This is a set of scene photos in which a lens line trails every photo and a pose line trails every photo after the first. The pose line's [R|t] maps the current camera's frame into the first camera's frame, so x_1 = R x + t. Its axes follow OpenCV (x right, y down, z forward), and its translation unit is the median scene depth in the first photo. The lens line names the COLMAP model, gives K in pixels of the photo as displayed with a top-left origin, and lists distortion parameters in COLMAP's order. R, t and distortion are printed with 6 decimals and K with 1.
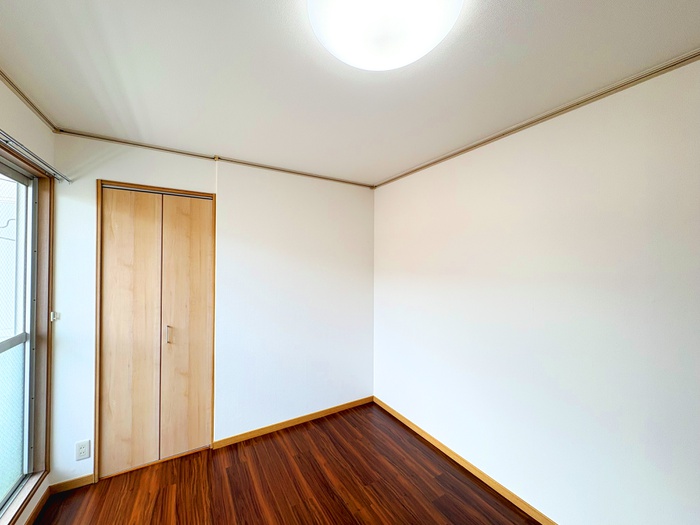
lens RADIAL K [[277.7, 0, 348.5], [0, 277.7, 261.8], [0, 0, 1]] dist [-0.002236, 0.000555]
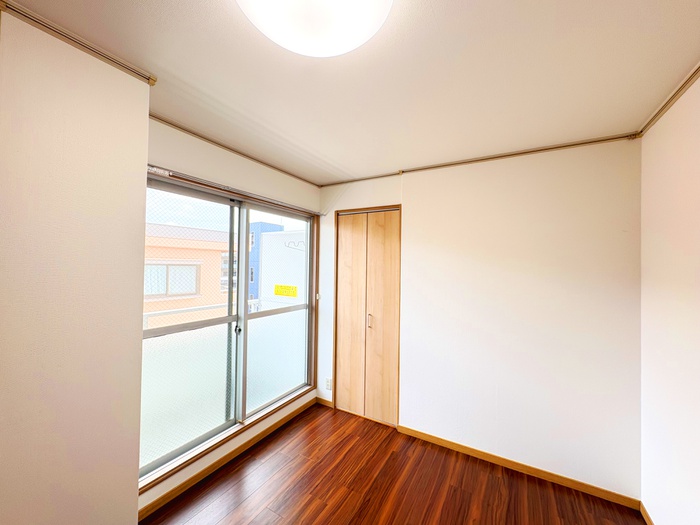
lens RADIAL K [[277.7, 0, 349.1], [0, 277.7, 262.2], [0, 0, 1]] dist [-0.002236, 0.000555]
pose [[0.484386, -0.011963, -0.874773, 0.429319], [-0.005702, 0.999842, -0.016831, 0.012682], [0.874836, 0.013141, 0.484241, 0.287452]]
